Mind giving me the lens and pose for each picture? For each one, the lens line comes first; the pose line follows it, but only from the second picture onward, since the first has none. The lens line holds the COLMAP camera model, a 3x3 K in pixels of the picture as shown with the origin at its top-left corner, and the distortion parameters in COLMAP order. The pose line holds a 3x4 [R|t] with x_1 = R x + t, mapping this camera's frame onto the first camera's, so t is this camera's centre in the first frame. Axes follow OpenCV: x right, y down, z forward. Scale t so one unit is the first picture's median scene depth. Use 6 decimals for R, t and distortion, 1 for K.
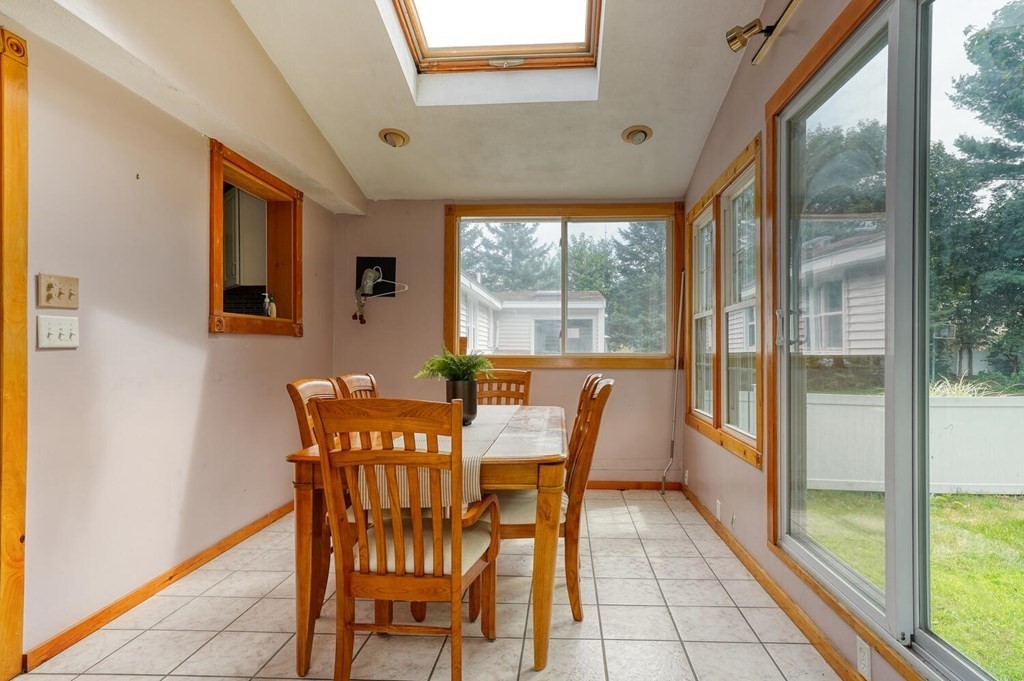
lens RADIAL K [[581.2, 0, 537.0], [0, 581.2, 355.7], [0, 0, 1]] dist [-0.005658, 0.021087]
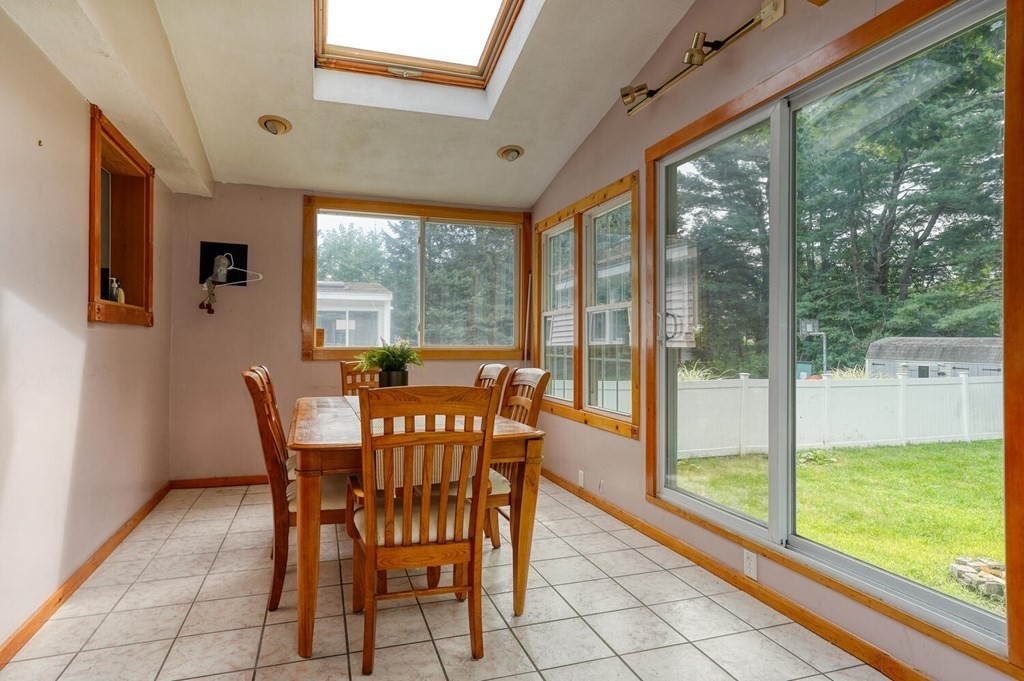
lens RADIAL K [[572.6, 0, 512.2], [0, 572.6, 345.1], [0, 0, 1]] dist [-0.004437, 0.015099]
pose [[0.935868, 0.003144, 0.352336, -0.236055], [-0.001416, 0.999986, -0.005163, -0.000109], [-0.352348, 0.004333, 0.935859, -0.046391]]
